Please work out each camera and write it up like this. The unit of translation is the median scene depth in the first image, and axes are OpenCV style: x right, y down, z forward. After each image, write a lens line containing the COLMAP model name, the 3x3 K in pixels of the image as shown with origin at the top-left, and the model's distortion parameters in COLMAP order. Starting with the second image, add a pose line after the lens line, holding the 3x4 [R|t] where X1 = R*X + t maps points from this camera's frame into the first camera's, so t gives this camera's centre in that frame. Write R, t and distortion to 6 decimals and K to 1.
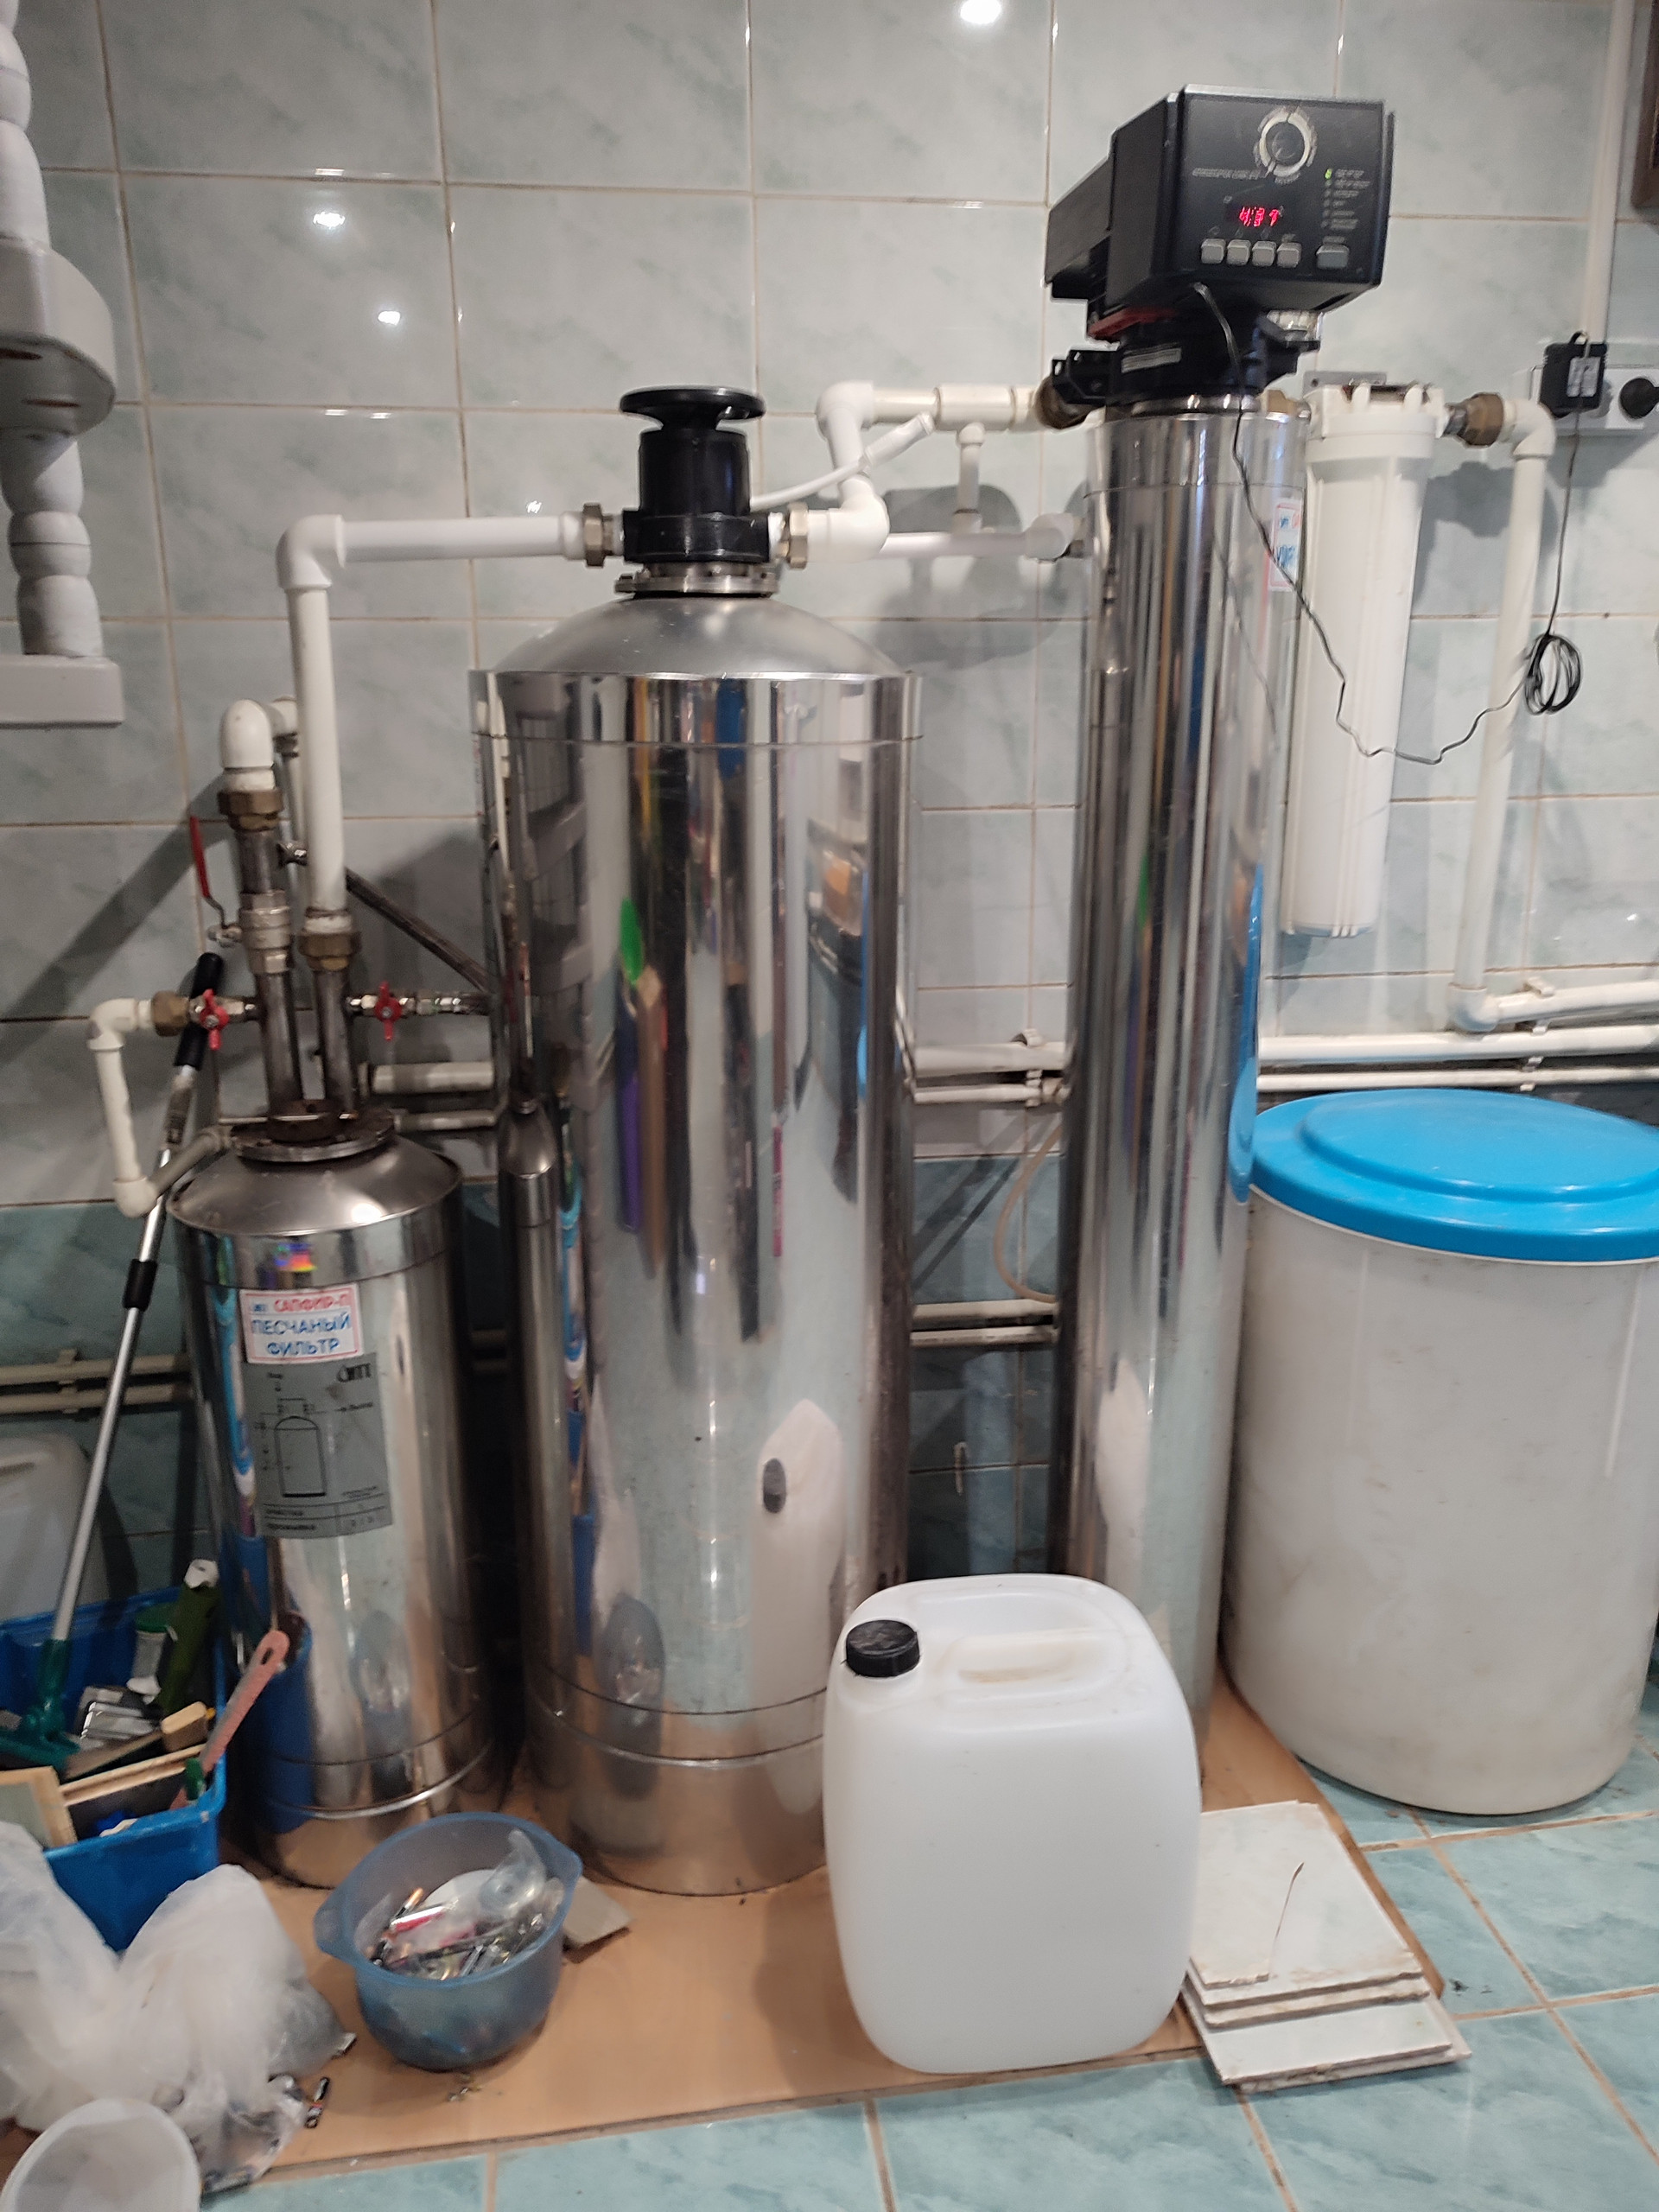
lens RADIAL K [[1589.2, 0, 826.4], [0, 1589.2, 1107.7], [0, 0, 1]] dist [0.014820, -0.021932]
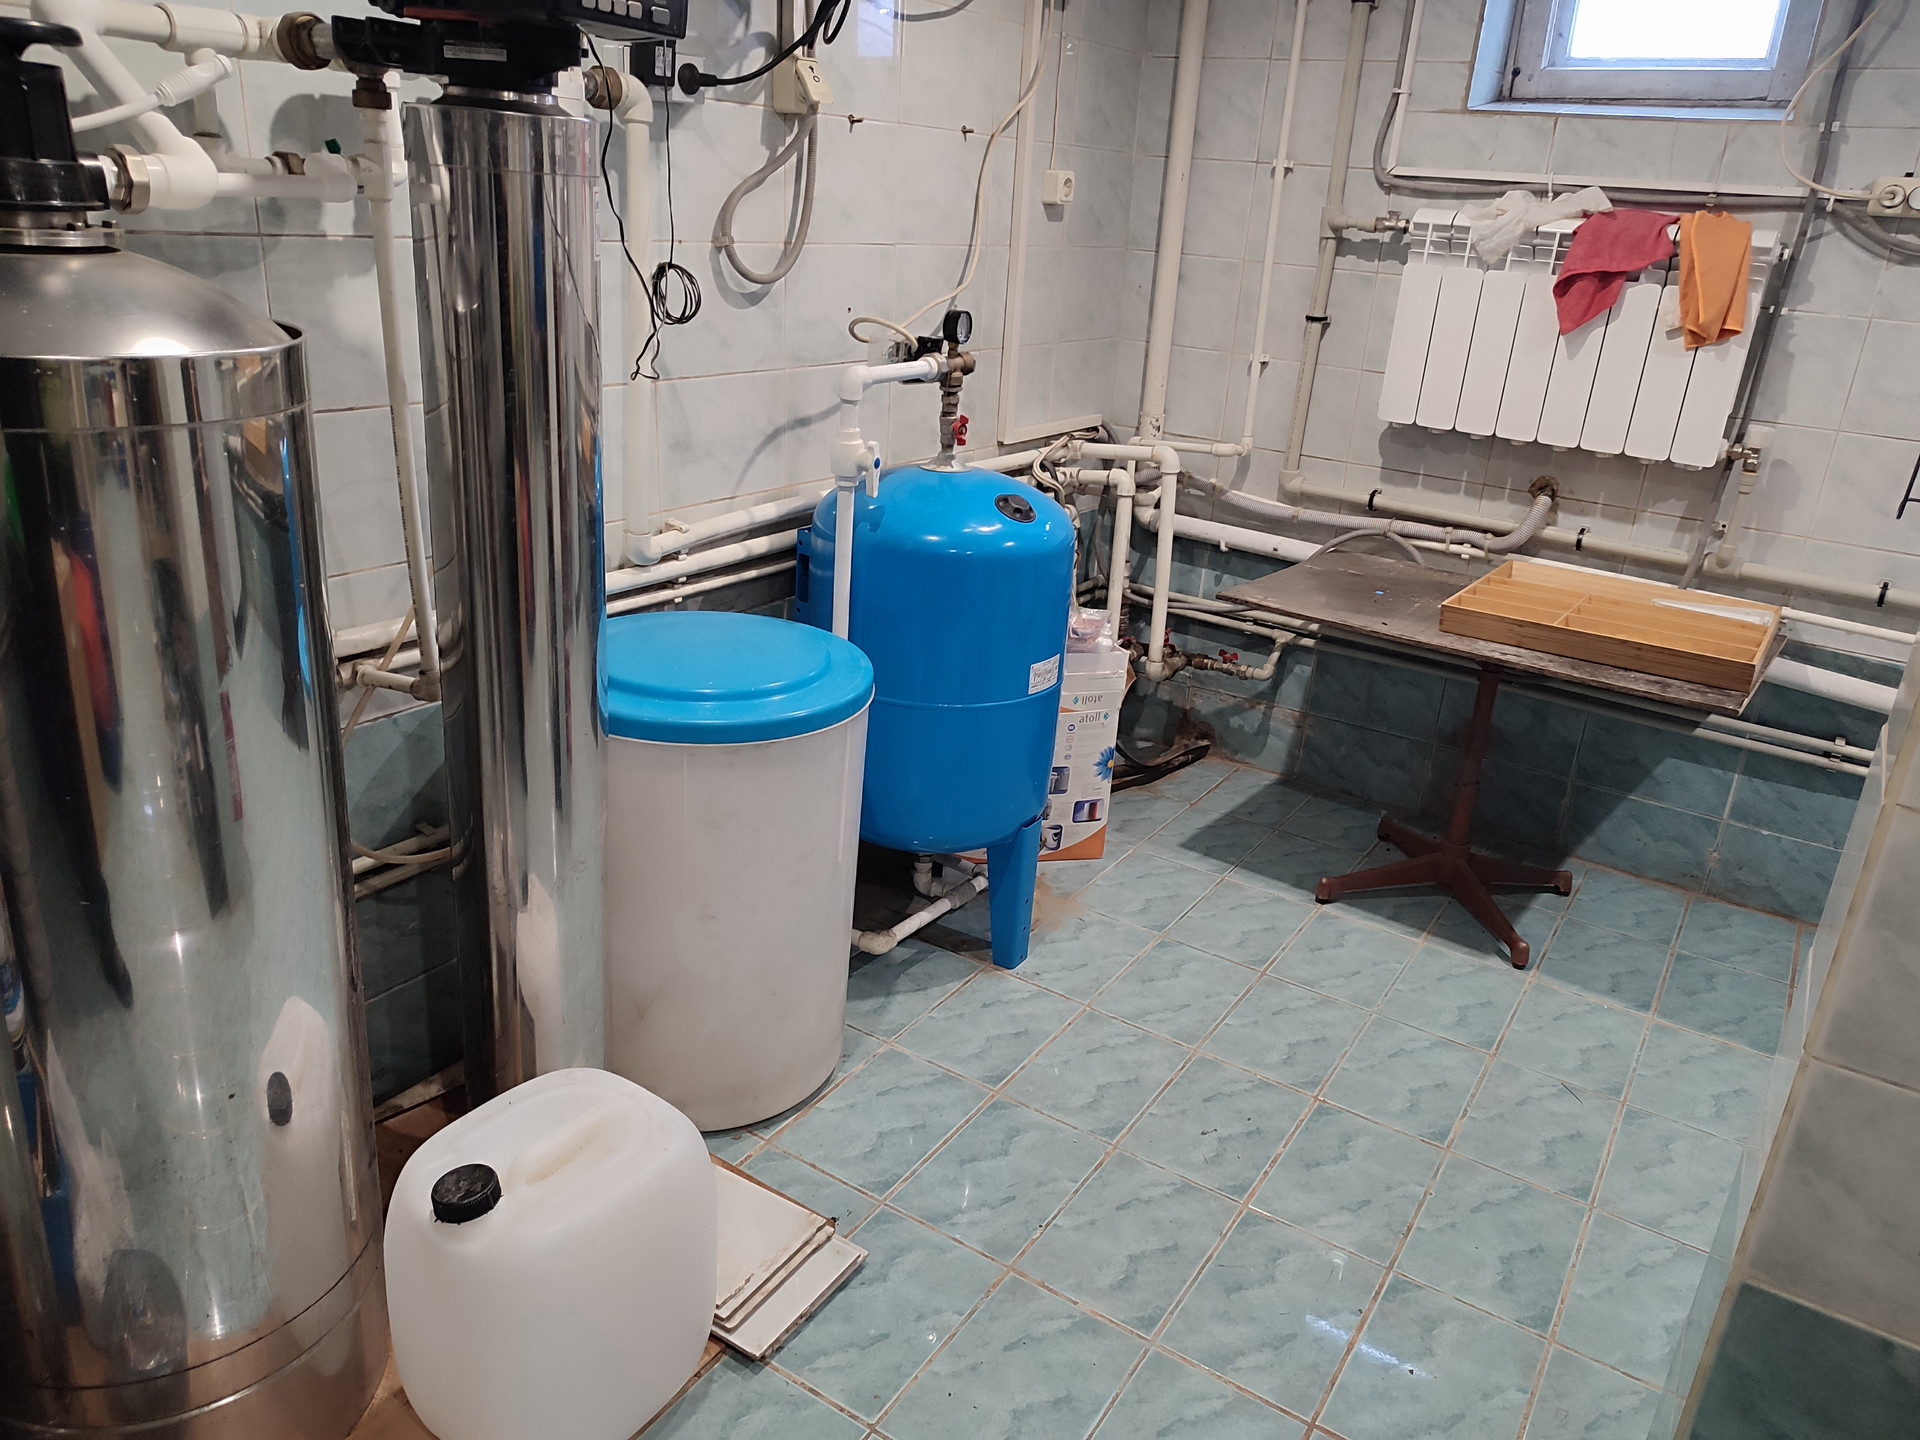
lens RADIAL K [[1379.4, 0, 962.6], [0, 1379.4, 722.4], [0, 0, 1]] dist [0.014820, -0.021932]
pose [[0.650226, -0.223999, 0.725969, -0.366981], [0.128959, 0.974223, 0.185094, -0.130355], [-0.748716, -0.026733, 0.662352, 0.061767]]
